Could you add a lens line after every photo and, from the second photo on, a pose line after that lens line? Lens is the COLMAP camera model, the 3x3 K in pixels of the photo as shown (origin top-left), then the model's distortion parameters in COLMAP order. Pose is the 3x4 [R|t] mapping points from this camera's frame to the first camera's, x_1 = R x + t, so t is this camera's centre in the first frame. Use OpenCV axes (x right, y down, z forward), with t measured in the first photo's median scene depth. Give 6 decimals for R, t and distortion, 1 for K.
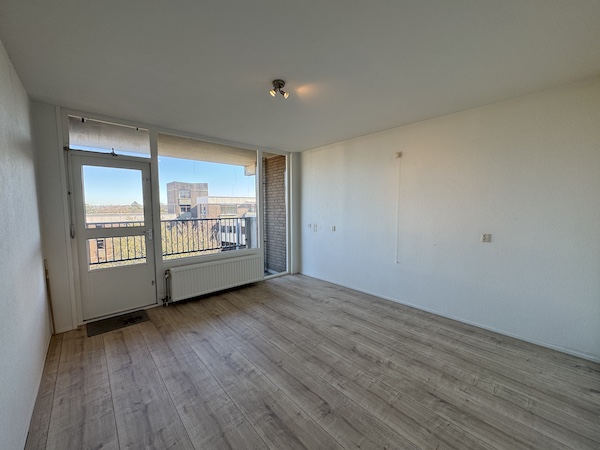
lens RADIAL K [[238.7, 0, 300.0], [0, 238.7, 225.0], [0, 0, 1]] dist [-0.000804, 0.000002]
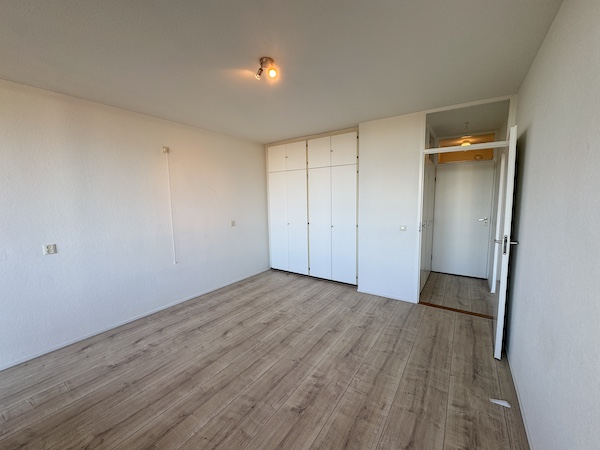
lens RADIAL K [[238.7, 0, 300.0], [0, 238.7, 225.0], [0, 0, 1]] dist [-0.000804, 0.000002]
pose [[-0.229906, -0.099332, 0.968130, -0.813003], [0.090784, 0.988251, 0.122955, -0.087424], [-0.968969, 0.116159, -0.218187, 0.920656]]
